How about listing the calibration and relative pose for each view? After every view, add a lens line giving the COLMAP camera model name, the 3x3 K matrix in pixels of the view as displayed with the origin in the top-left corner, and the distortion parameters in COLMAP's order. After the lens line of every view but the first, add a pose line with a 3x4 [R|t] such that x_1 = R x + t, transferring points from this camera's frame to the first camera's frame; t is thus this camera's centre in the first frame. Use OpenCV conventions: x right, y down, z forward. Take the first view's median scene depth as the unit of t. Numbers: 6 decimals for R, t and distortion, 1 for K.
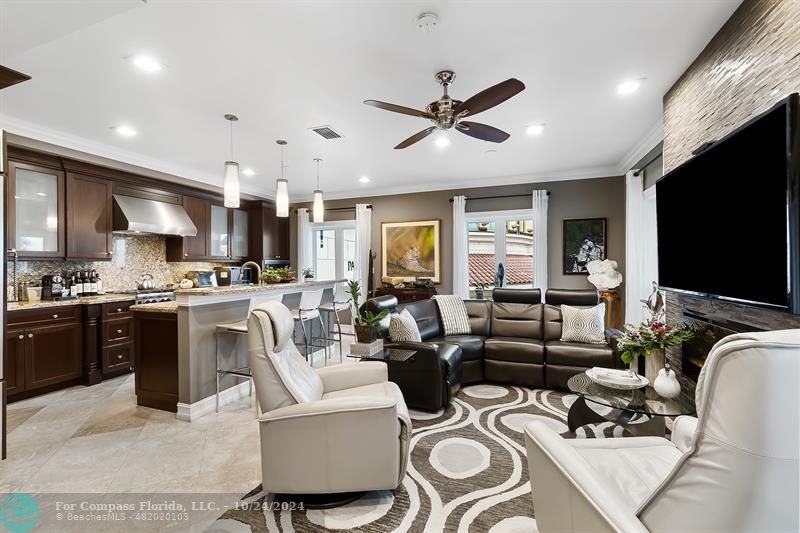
lens RADIAL K [[350.8, 0, 395.1], [0, 350.8, 268.6], [0, 0, 1]] dist [0.001821, -0.000474]
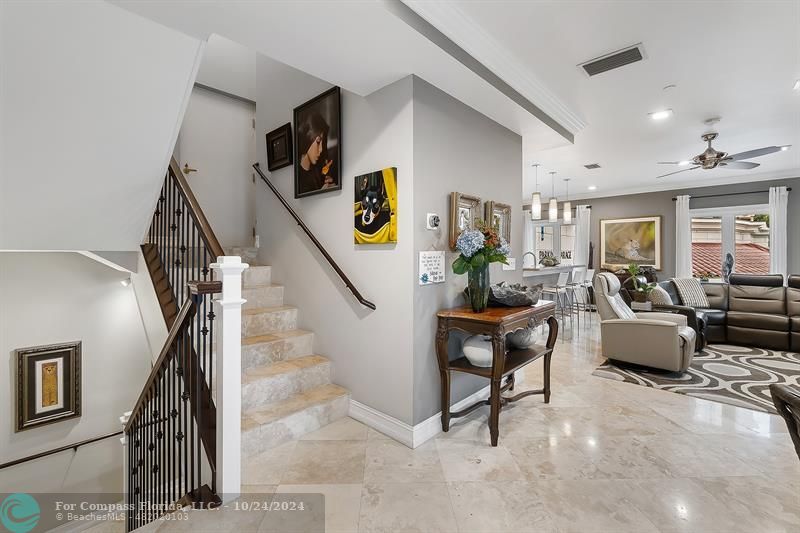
lens RADIAL K [[350.8, 0, 395.2], [0, 350.8, 256.3], [0, 0, 1]] dist [0.001821, -0.000474]
pose [[0.918109, 0.006476, -0.396276, -0.249996], [-0.008257, 0.999962, -0.002787, 0.006723], [0.396243, 0.005831, 0.918127, -0.481708]]
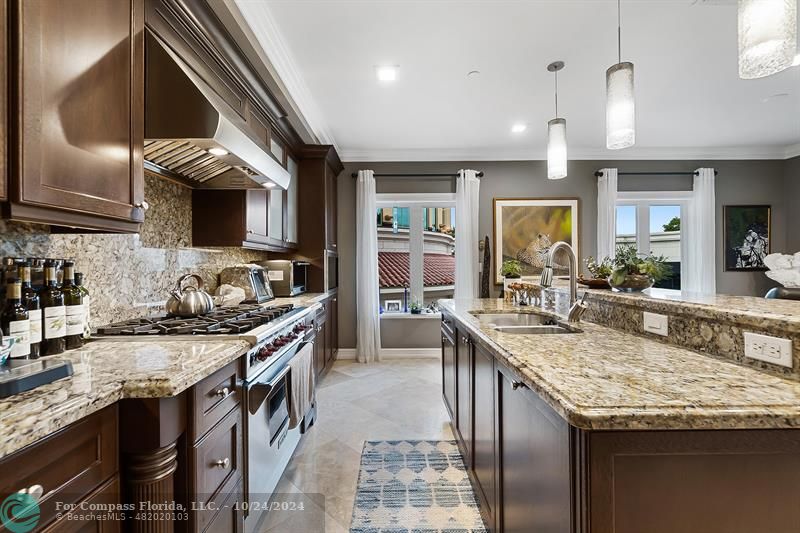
lens RADIAL K [[350.8, 0, 394.7], [0, 350.8, 266.5], [0, 0, 1]] dist [0.001821, -0.000474]
pose [[0.932248, -0.001518, 0.361816, -0.573427], [0.004674, 0.999958, -0.007849, 0.009889], [-0.361789, 0.009008, 0.932217, 0.500377]]
